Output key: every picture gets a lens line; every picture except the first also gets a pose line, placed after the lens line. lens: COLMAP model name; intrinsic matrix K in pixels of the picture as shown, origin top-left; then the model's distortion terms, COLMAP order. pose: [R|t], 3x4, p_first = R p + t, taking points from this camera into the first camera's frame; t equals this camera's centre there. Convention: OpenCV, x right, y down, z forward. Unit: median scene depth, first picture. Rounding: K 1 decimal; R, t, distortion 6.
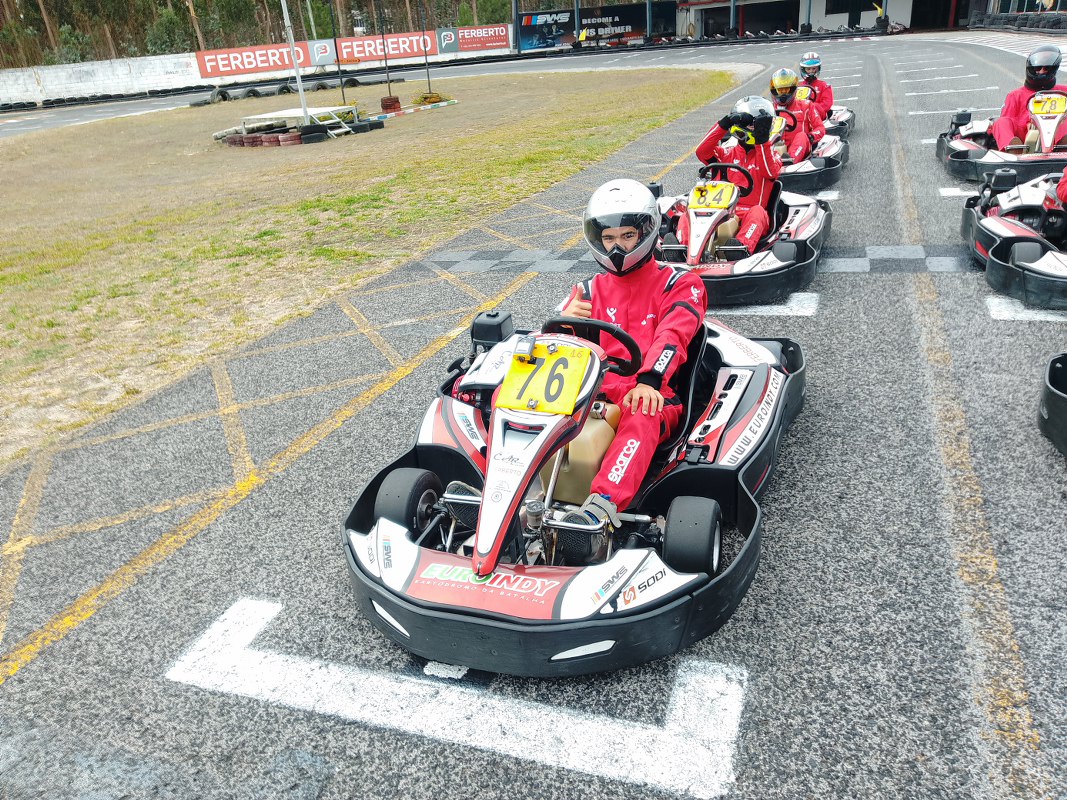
lens RADIAL K [[797.2, 0, 533.5], [0, 797.2, 400.0], [0, 0, 1]] dist [0.006891, -0.004190]
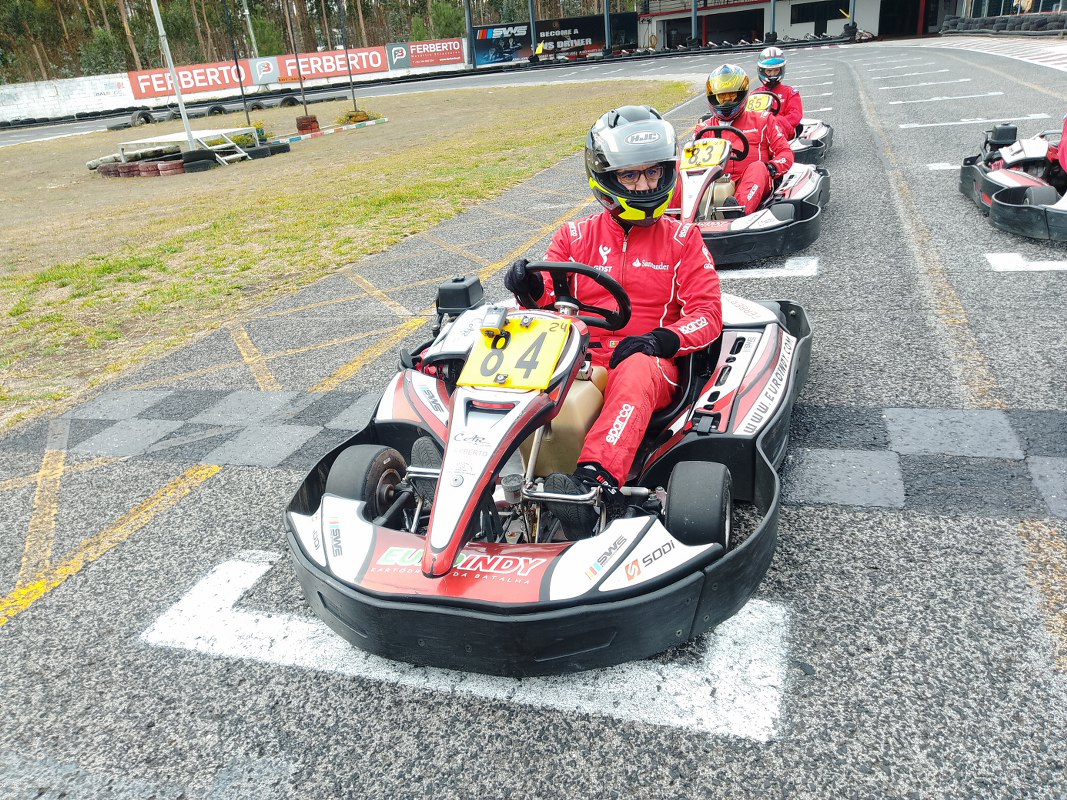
lens RADIAL K [[797.2, 0, 533.5], [0, 797.2, 400.0], [0, 0, 1]] dist [0.006891, -0.004190]
pose [[0.999357, -0.025819, 0.024895, 0.048018], [0.026261, 0.999500, -0.017592, -0.048617], [-0.024428, 0.018234, 0.999535, 0.130102]]
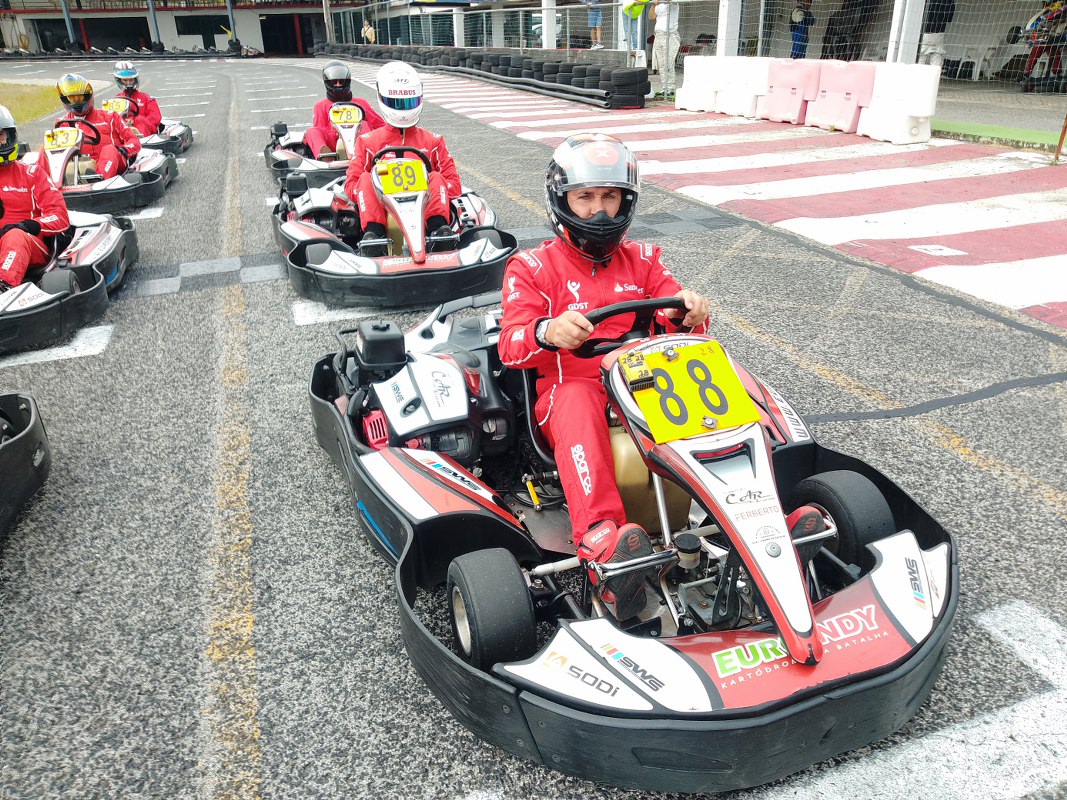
lens RADIAL K [[797.2, 0, 533.5], [0, 797.2, 400.0], [0, 0, 1]] dist [0.006891, -0.004190]
pose [[0.768033, -0.210550, 0.604809, 0.035987], [0.225881, 0.972776, 0.051807, 0.000227], [-0.599252, 0.096825, 0.794684, 0.014147]]
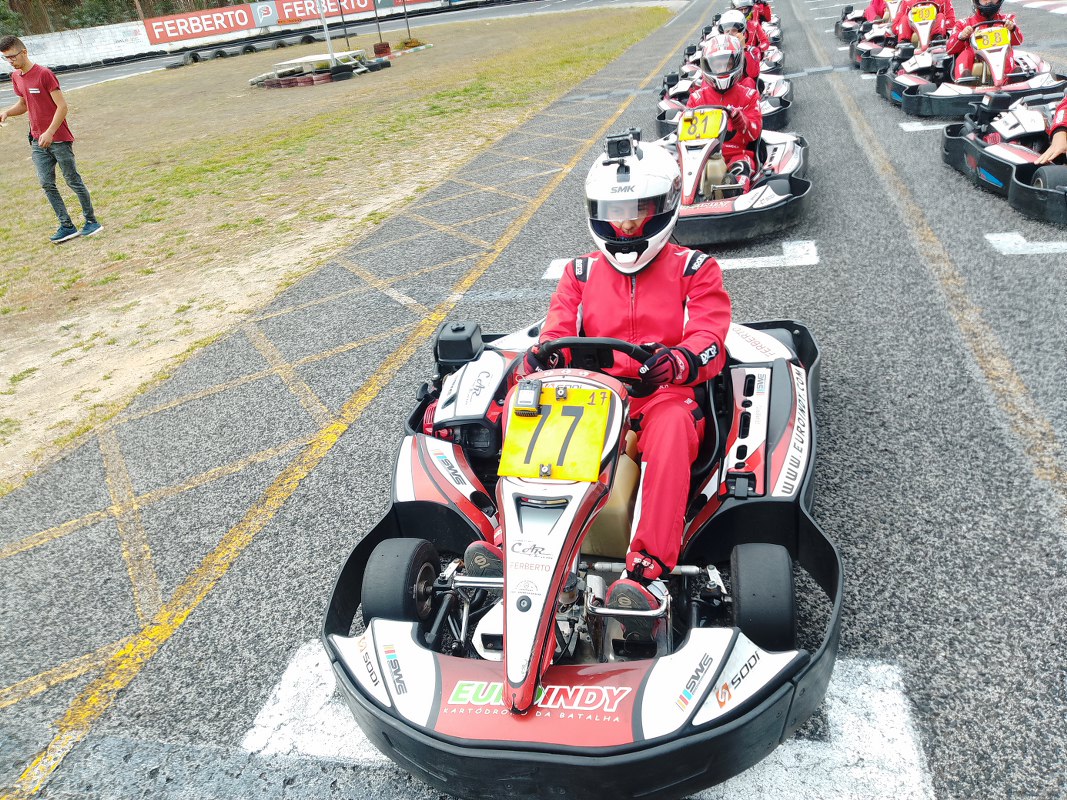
lens RADIAL K [[797.2, 0, 533.5], [0, 797.2, 400.0], [0, 0, 1]] dist [0.006891, -0.004190]
pose [[0.992182, -0.093737, 0.082390, -0.119251], [0.089728, 0.994655, 0.051083, 0.113367], [-0.086738, -0.043291, 0.995290, -0.231064]]
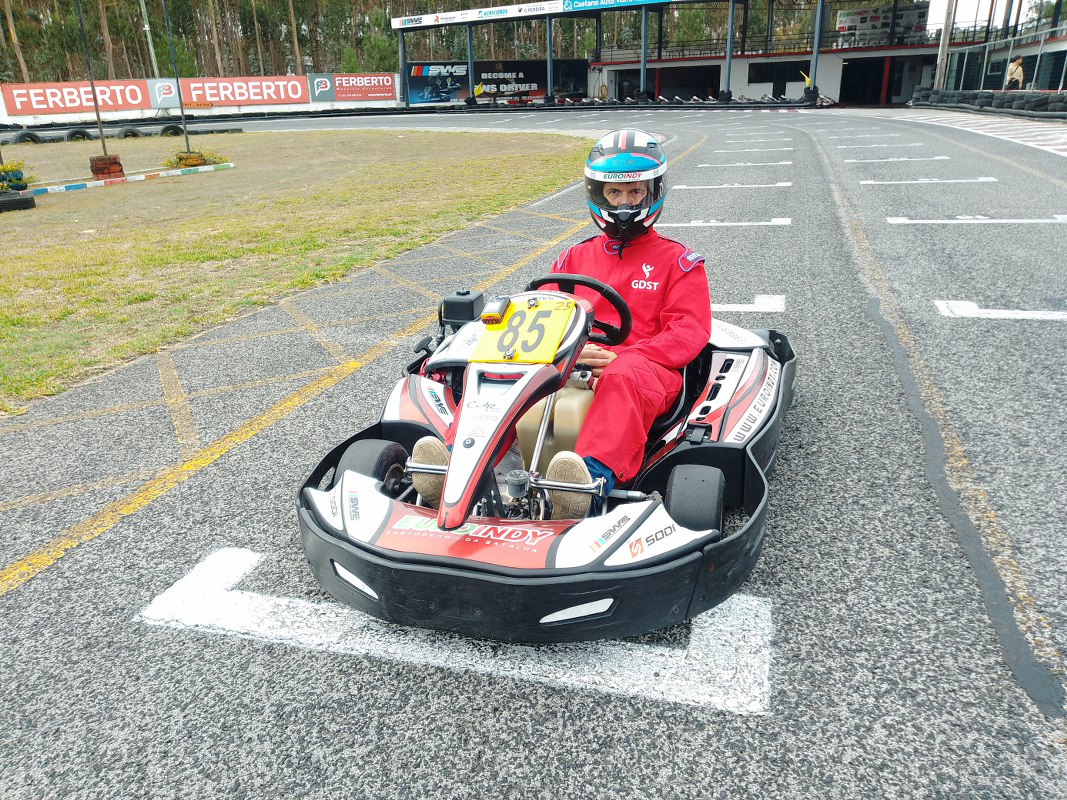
lens RADIAL K [[797.2, 0, 533.5], [0, 797.2, 400.0], [0, 0, 1]] dist [0.006891, -0.004190]
pose [[0.996351, 0.022425, 0.082353, 0.144837], [-0.017229, 0.997848, -0.063270, -0.161239], [-0.083595, 0.061620, 0.994593, 0.366107]]
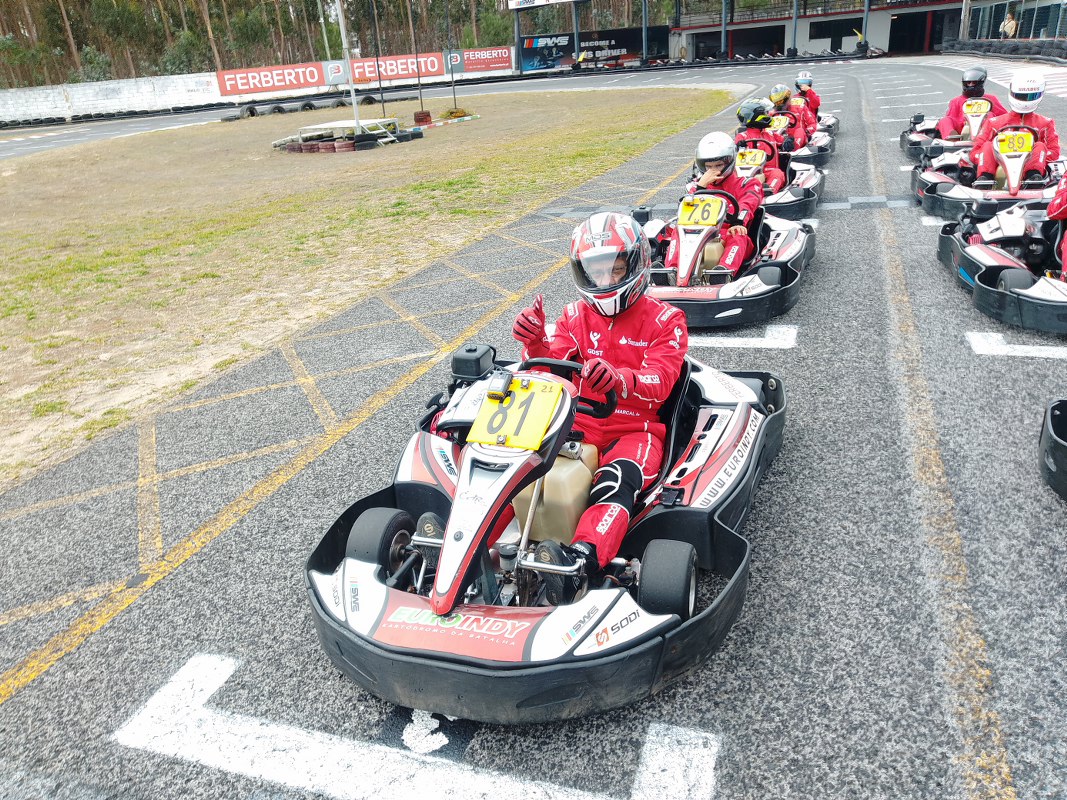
lens RADIAL K [[797.2, 0, 533.5], [0, 797.2, 400.0], [0, 0, 1]] dist [0.006891, -0.004190]
pose [[0.999881, -0.001552, 0.015348, -0.048576], [0.001908, 0.999729, -0.023181, 0.054955], [-0.015308, 0.023208, 0.999613, -0.118216]]
